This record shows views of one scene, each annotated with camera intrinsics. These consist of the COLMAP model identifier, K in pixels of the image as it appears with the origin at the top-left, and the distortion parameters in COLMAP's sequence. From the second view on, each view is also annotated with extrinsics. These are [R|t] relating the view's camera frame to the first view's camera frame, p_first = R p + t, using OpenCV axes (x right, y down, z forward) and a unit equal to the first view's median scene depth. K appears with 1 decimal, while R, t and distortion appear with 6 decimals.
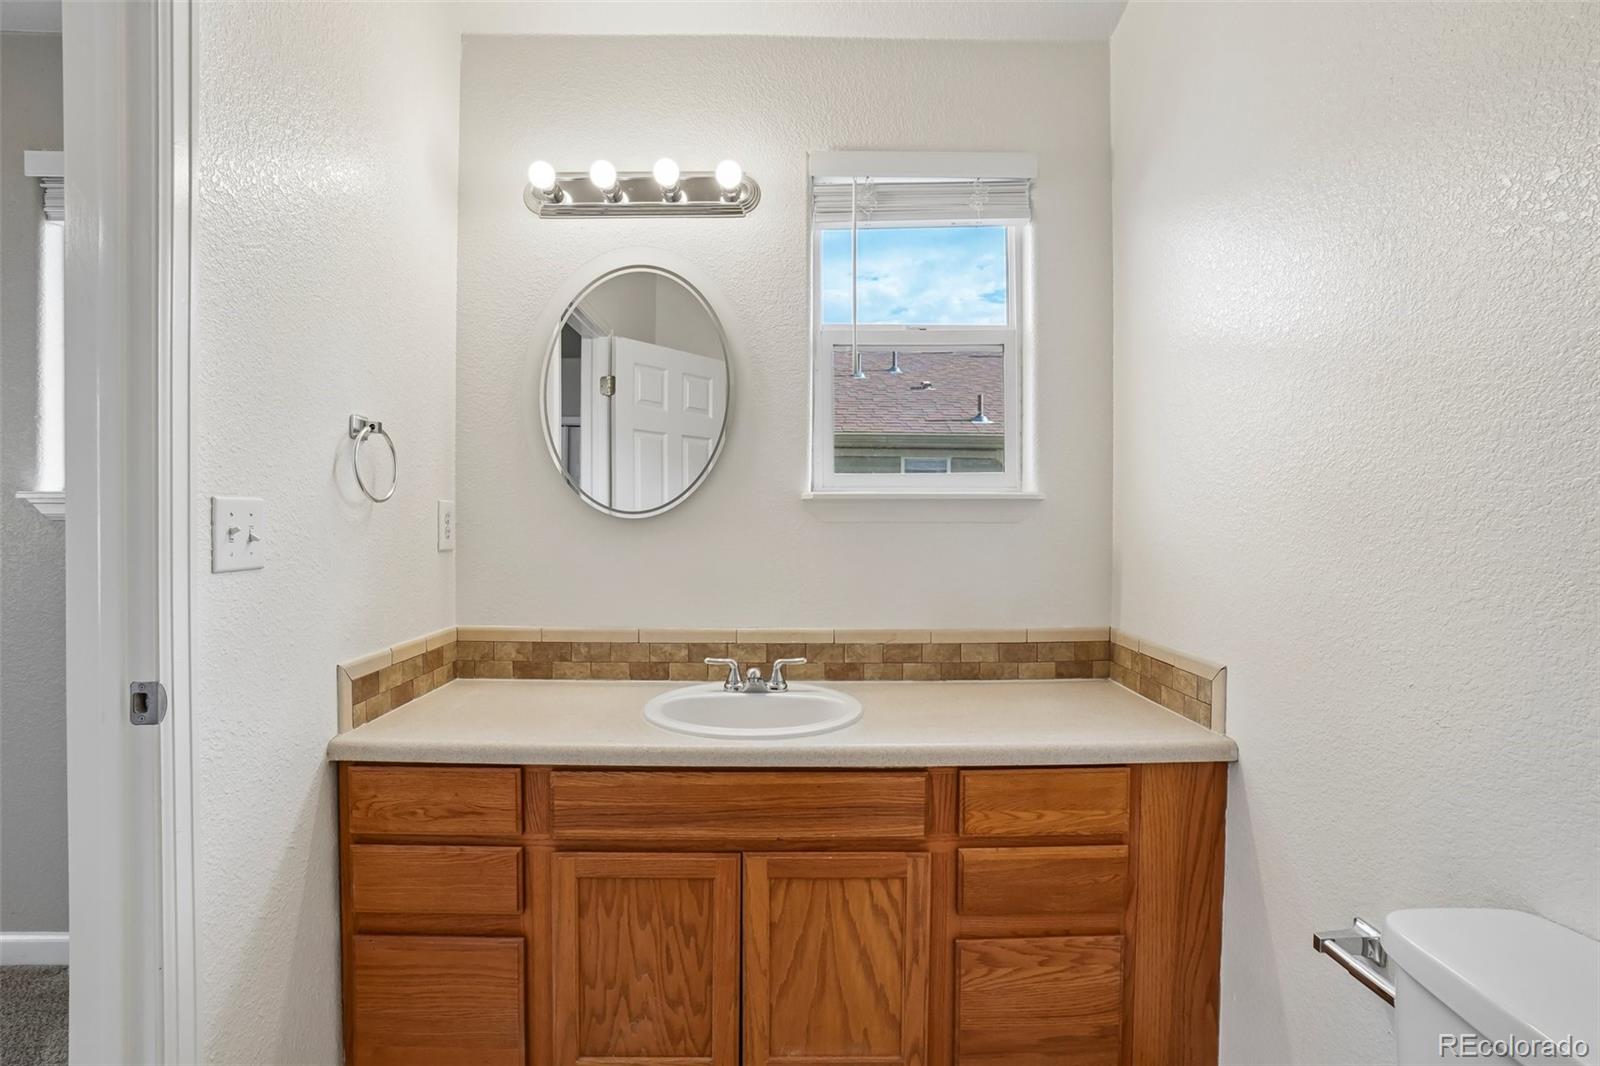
lens RADIAL K [[754.0, 0, 790.6], [0, 754.0, 536.0], [0, 0, 1]] dist [-0.065503, 0.029426]
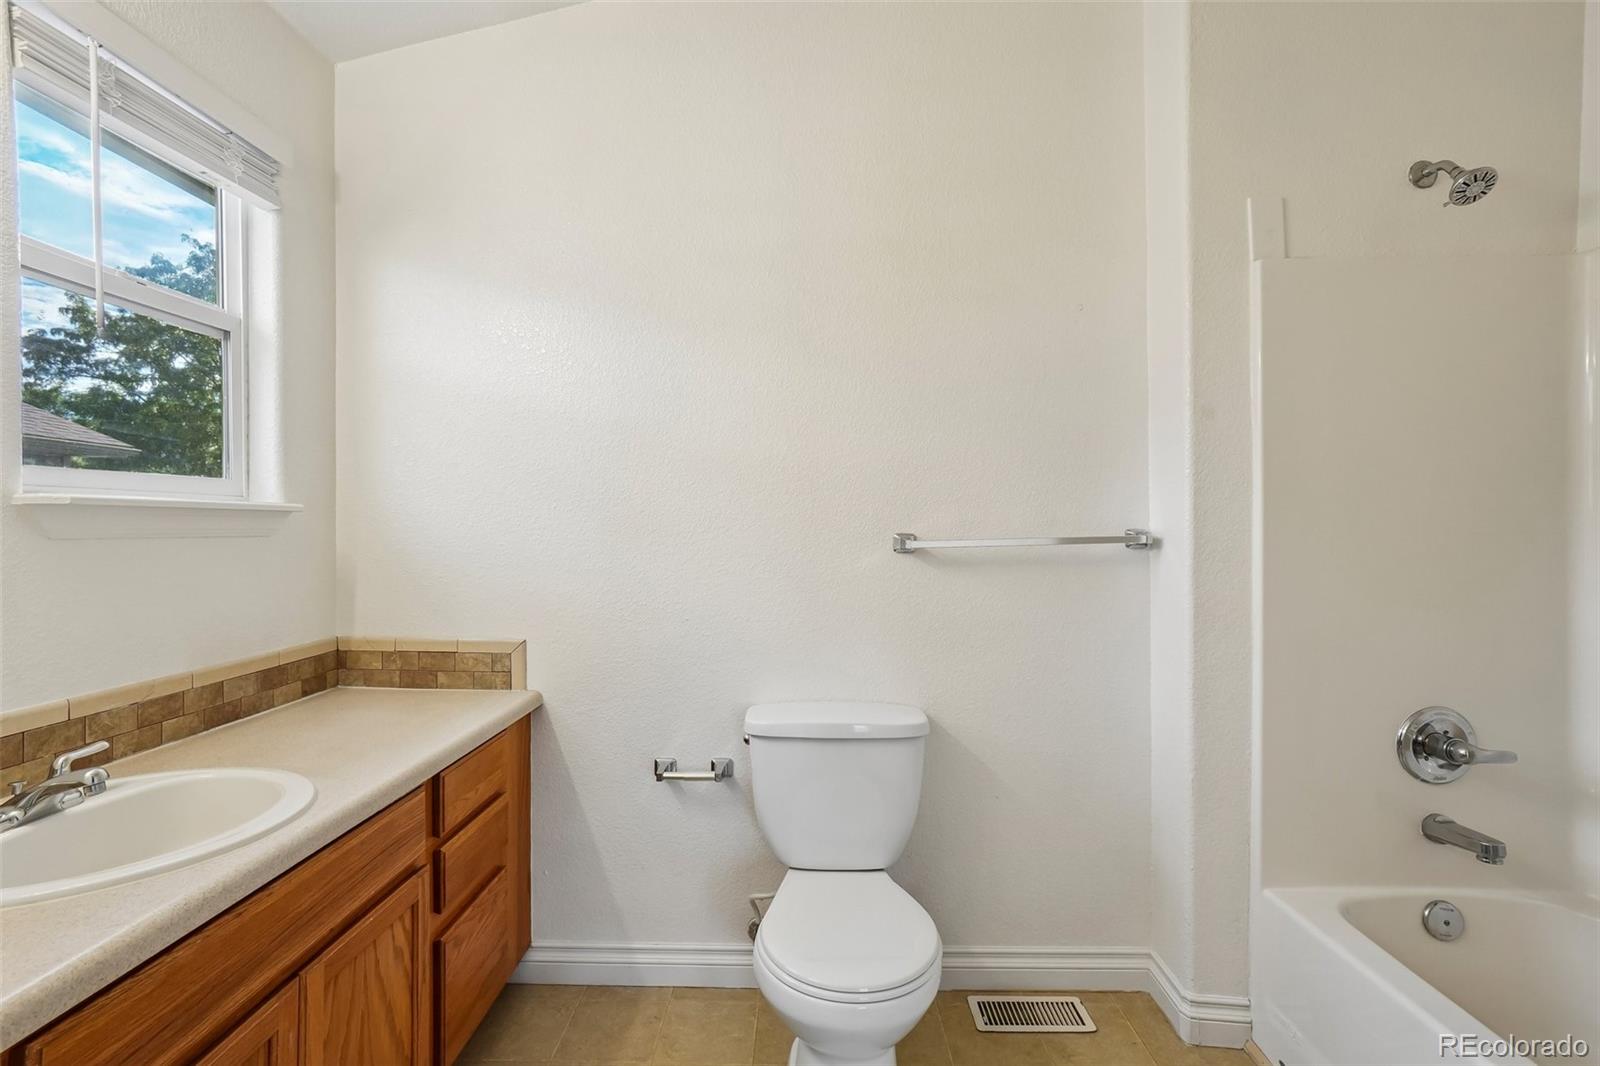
lens RADIAL K [[776.0, 0, 786.9], [0, 776.0, 527.3], [0, 0, 1]] dist [-0.044299, 0.017290]
pose [[0.030831, -0.003748, 0.999518, -0.607339], [0.017839, 0.999836, 0.003199, -0.019993], [-0.999365, 0.017732, 0.030893, 0.344357]]
